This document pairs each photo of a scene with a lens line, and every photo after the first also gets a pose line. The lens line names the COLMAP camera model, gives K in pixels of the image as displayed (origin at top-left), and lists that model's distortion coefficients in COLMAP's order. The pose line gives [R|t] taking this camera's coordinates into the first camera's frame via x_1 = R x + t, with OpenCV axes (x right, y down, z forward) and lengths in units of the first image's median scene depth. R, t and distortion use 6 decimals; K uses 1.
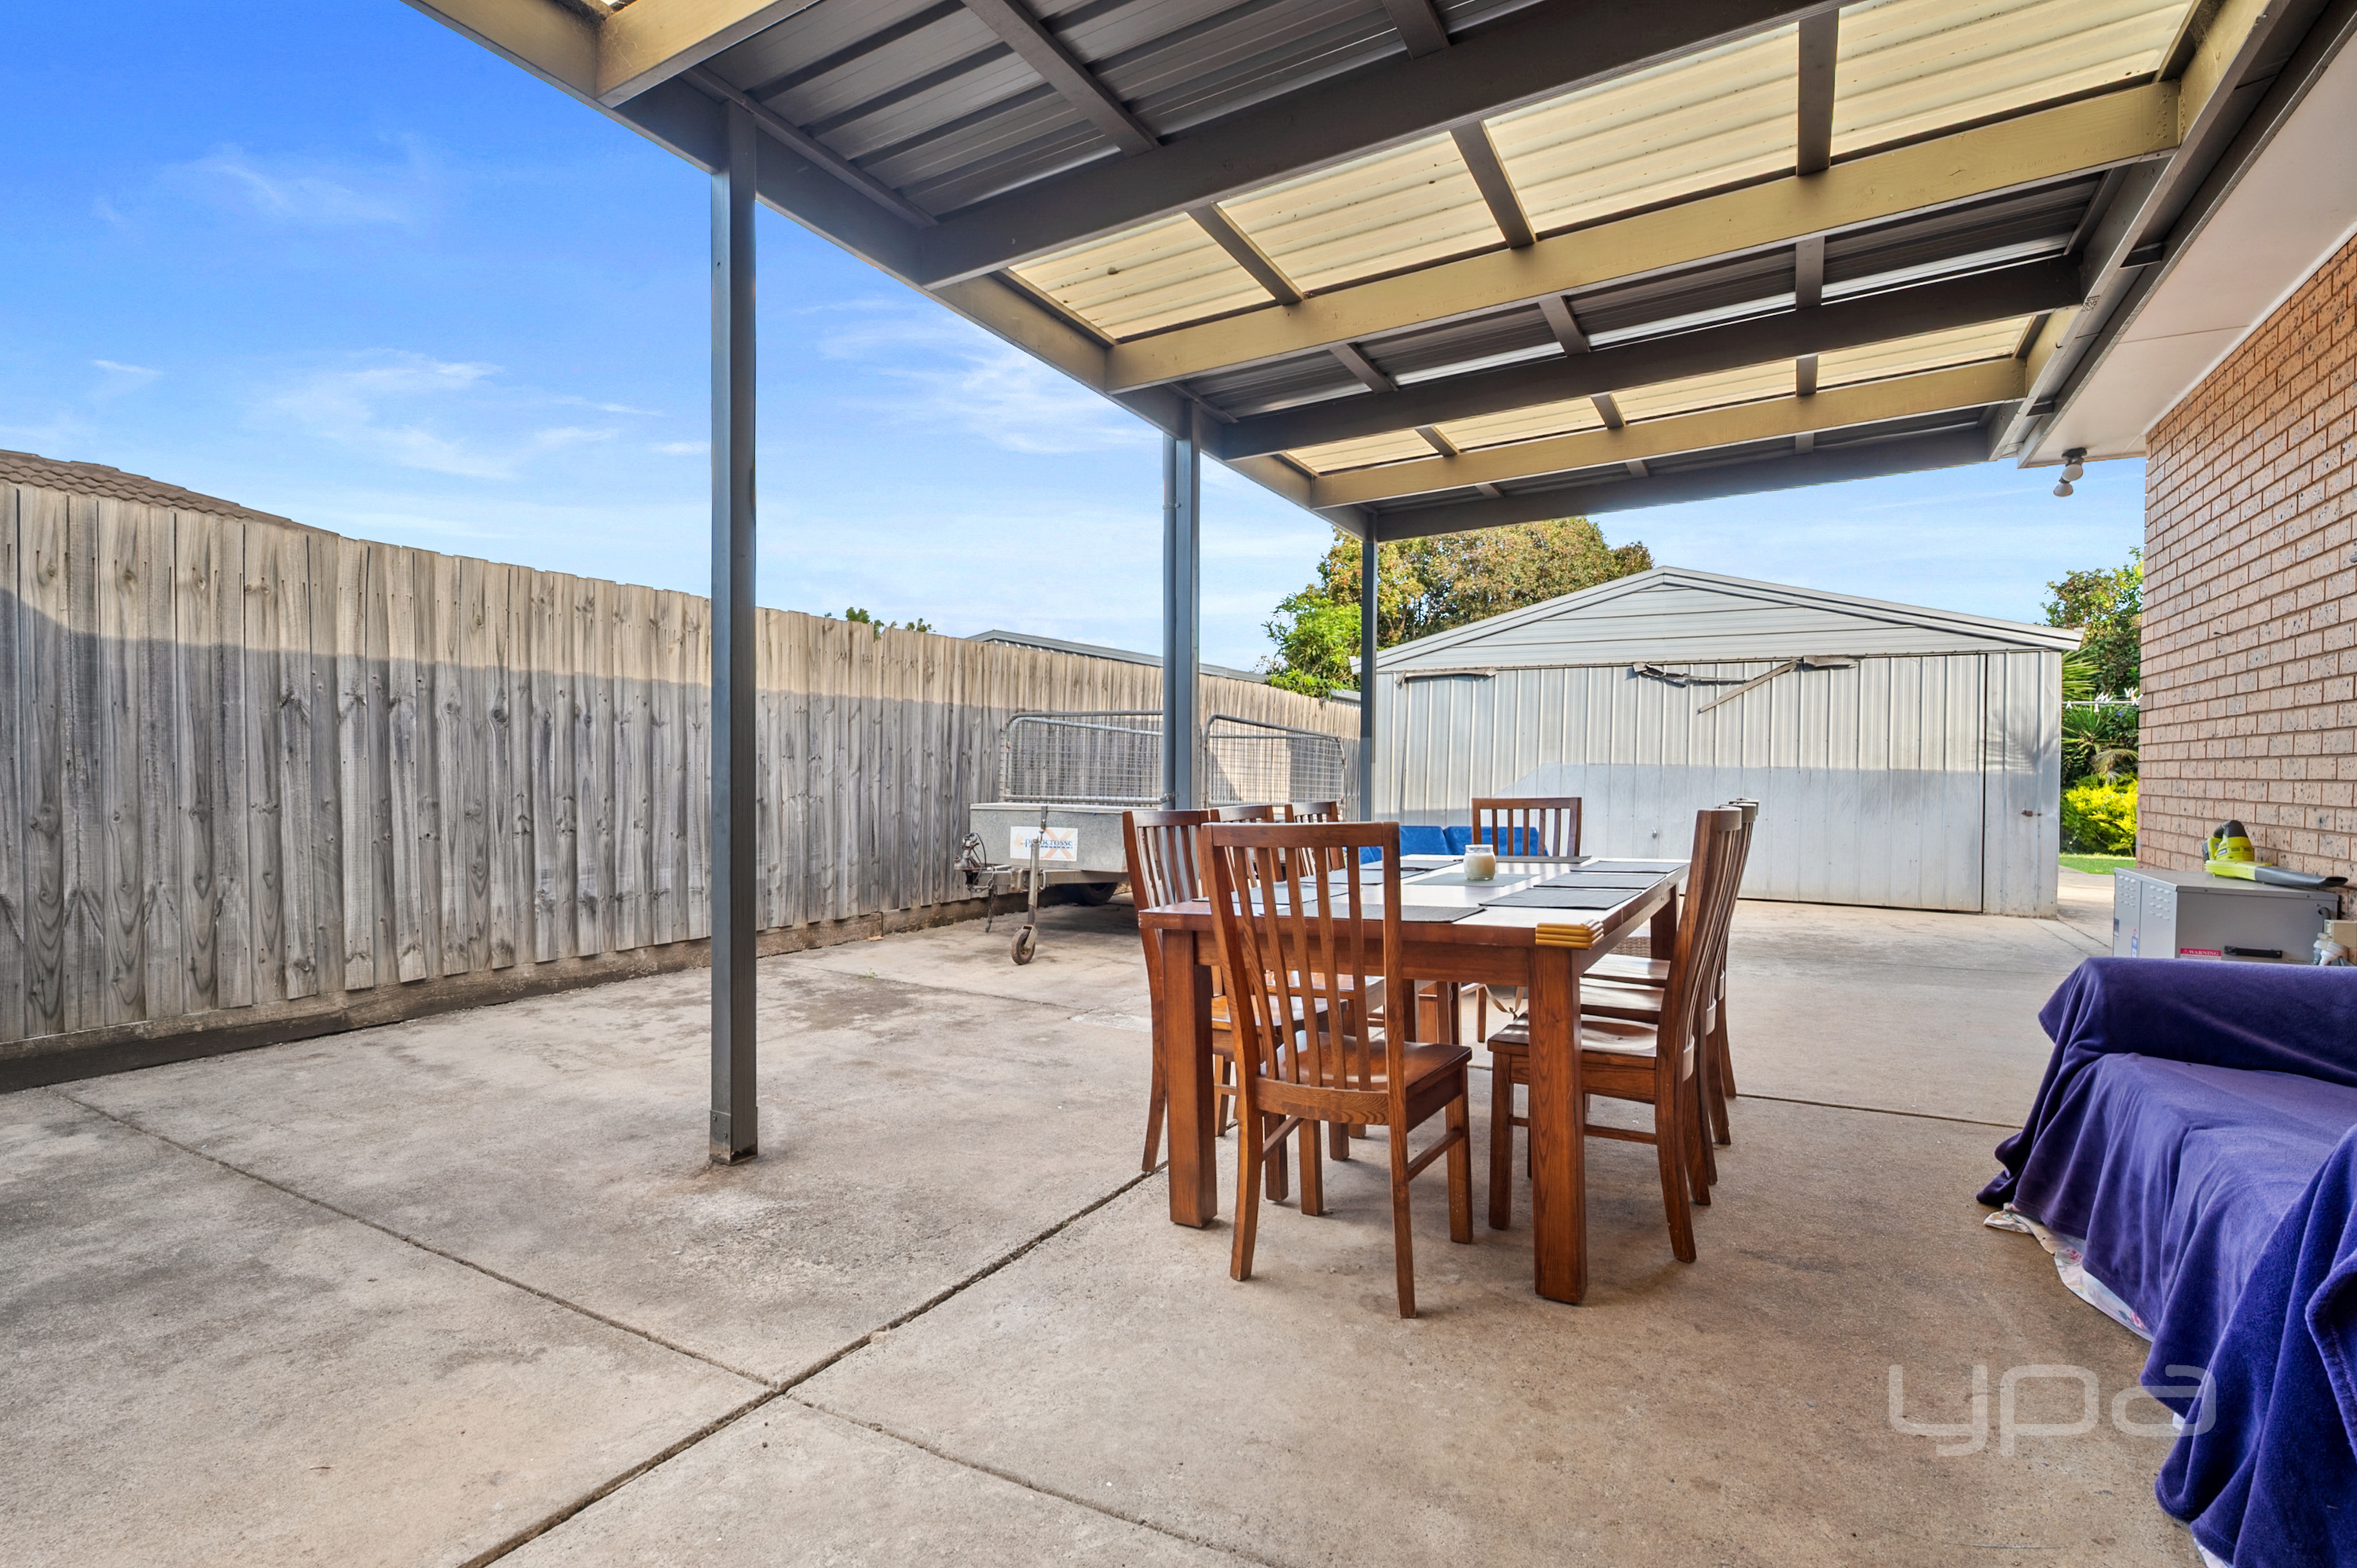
lens RADIAL K [[1077.3, 0, 1177.8], [0, 1077.3, 820.3], [0, 0, 1]] dist [-0.001516, -0.001026]
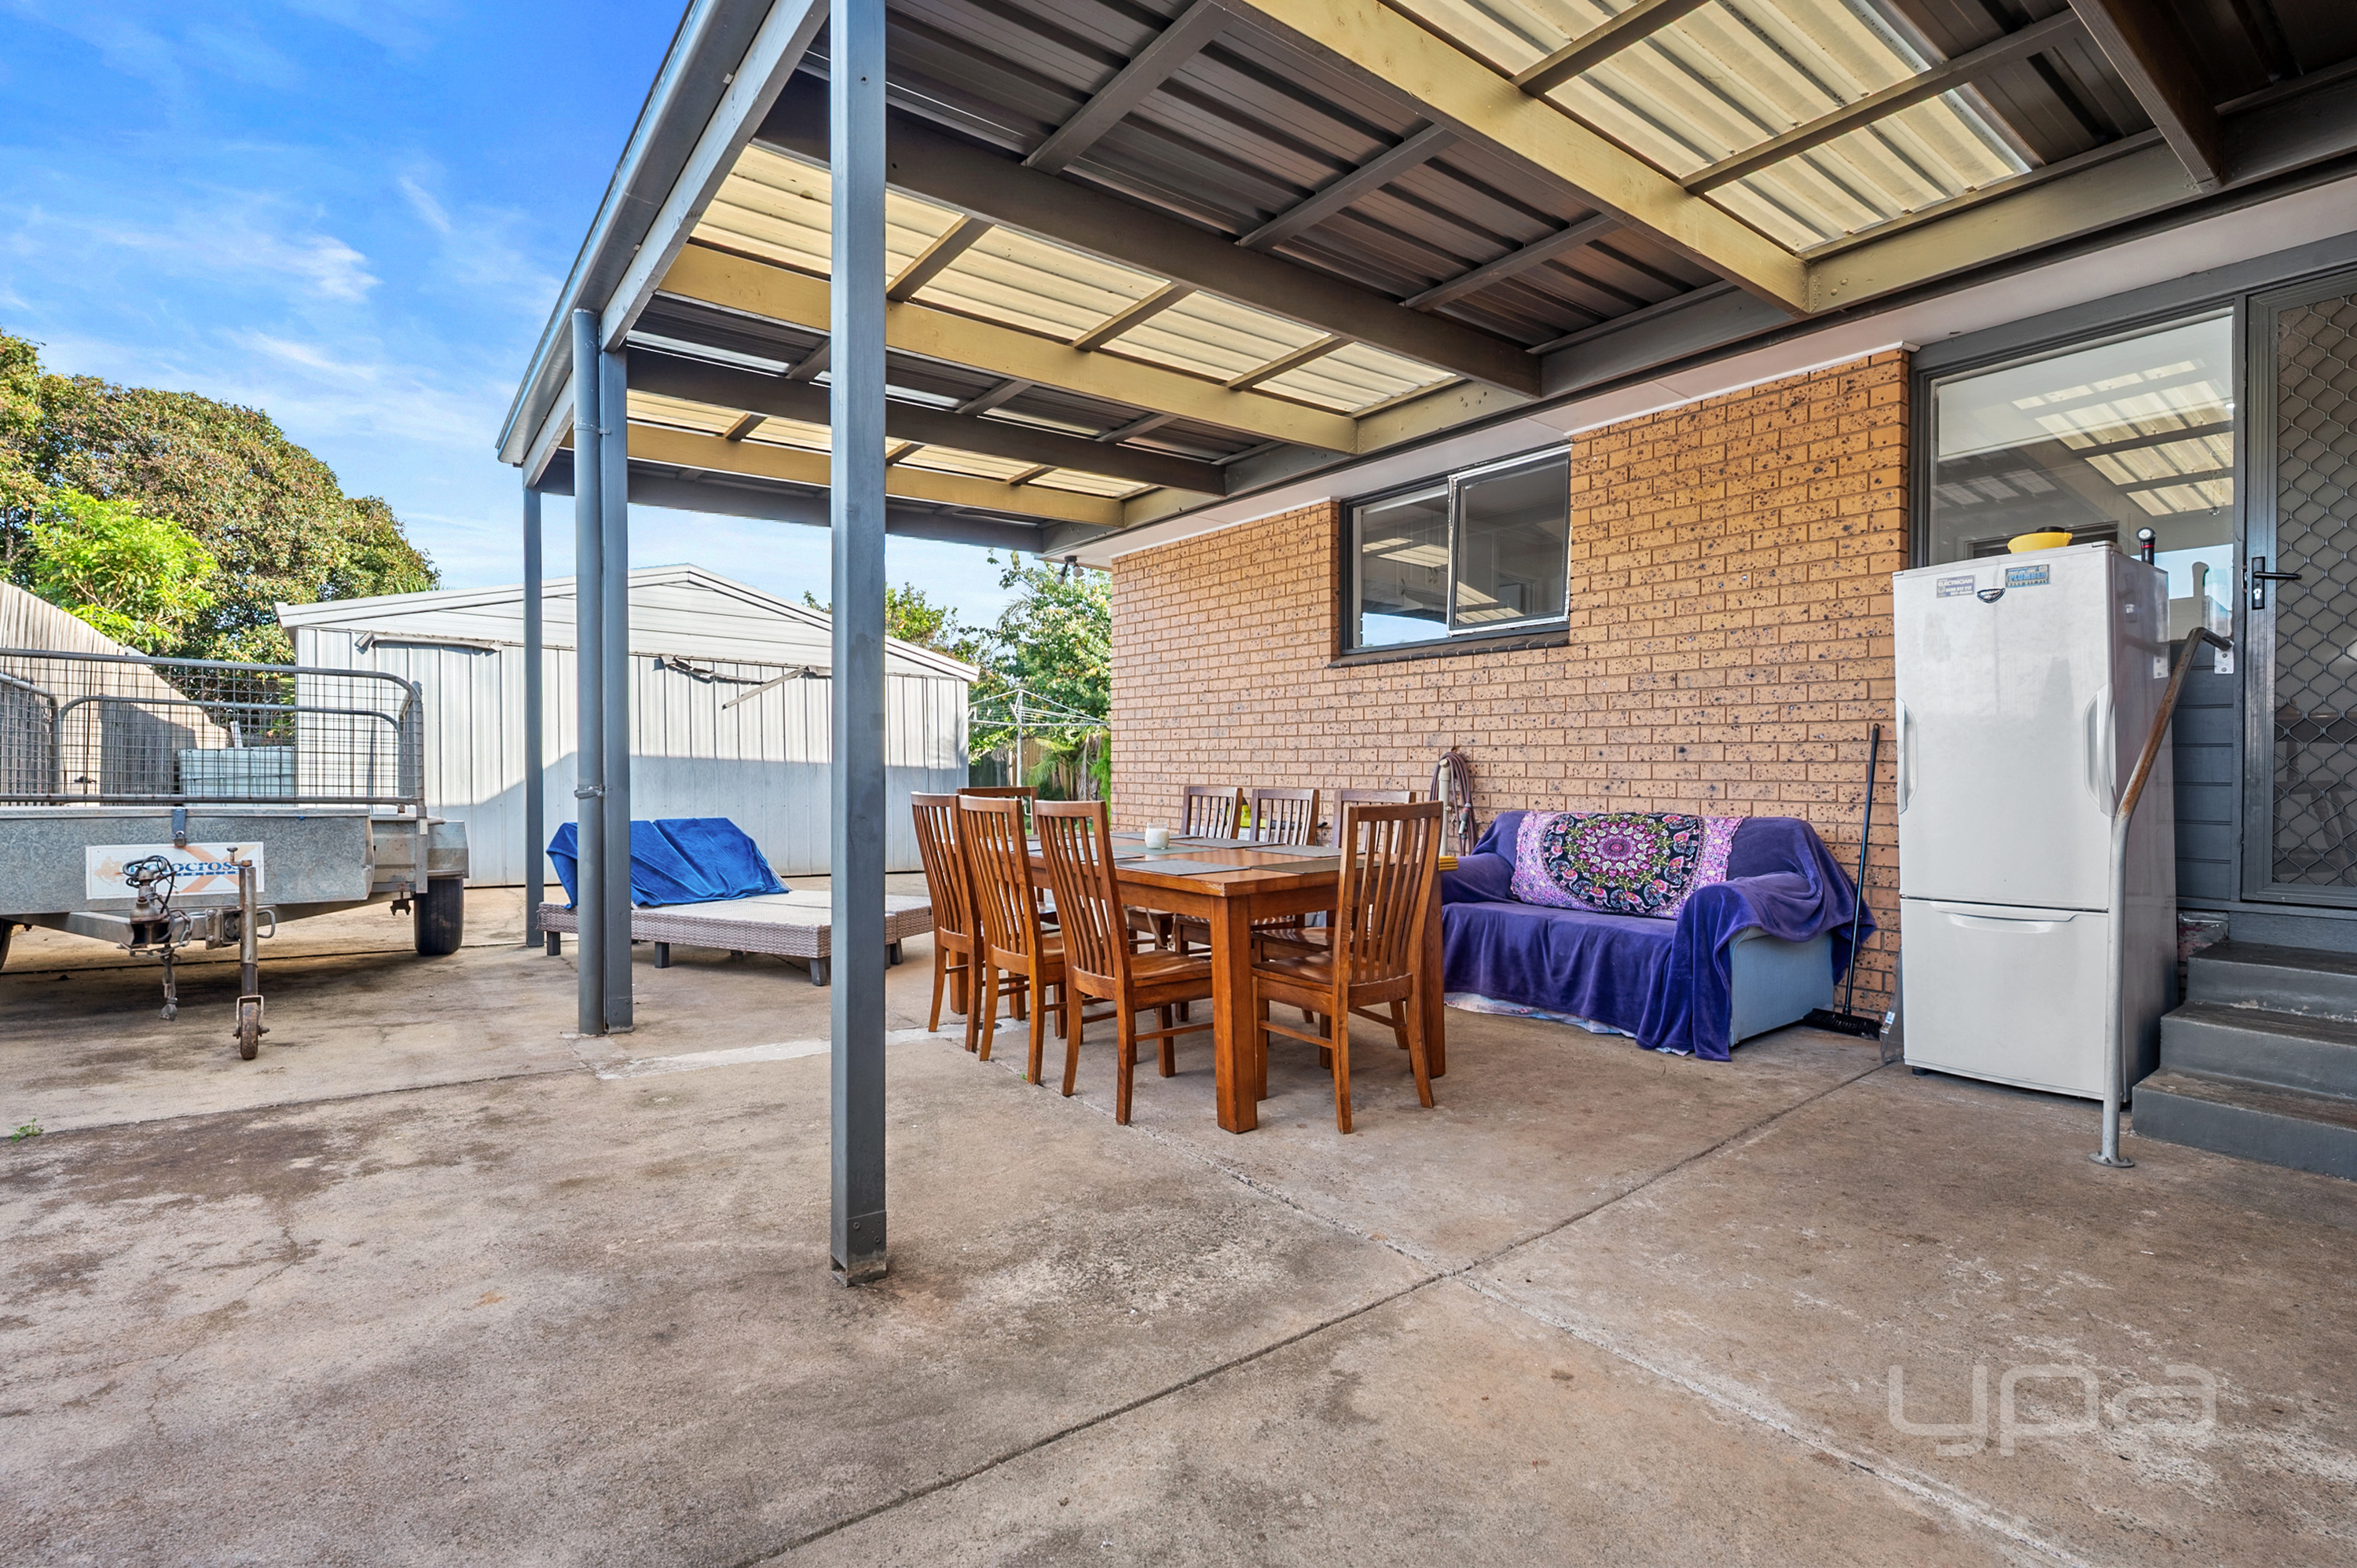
lens RADIAL K [[1077.3, 0, 1171.9], [0, 1077.3, 775.2], [0, 0, 1]] dist [-0.001516, -0.001026]
pose [[0.407959, 0.000053, 0.913000, -1.019968], [0.027249, 0.999554, -0.012234, -0.021131], [-0.912594, 0.029870, 0.407775, 0.484653]]
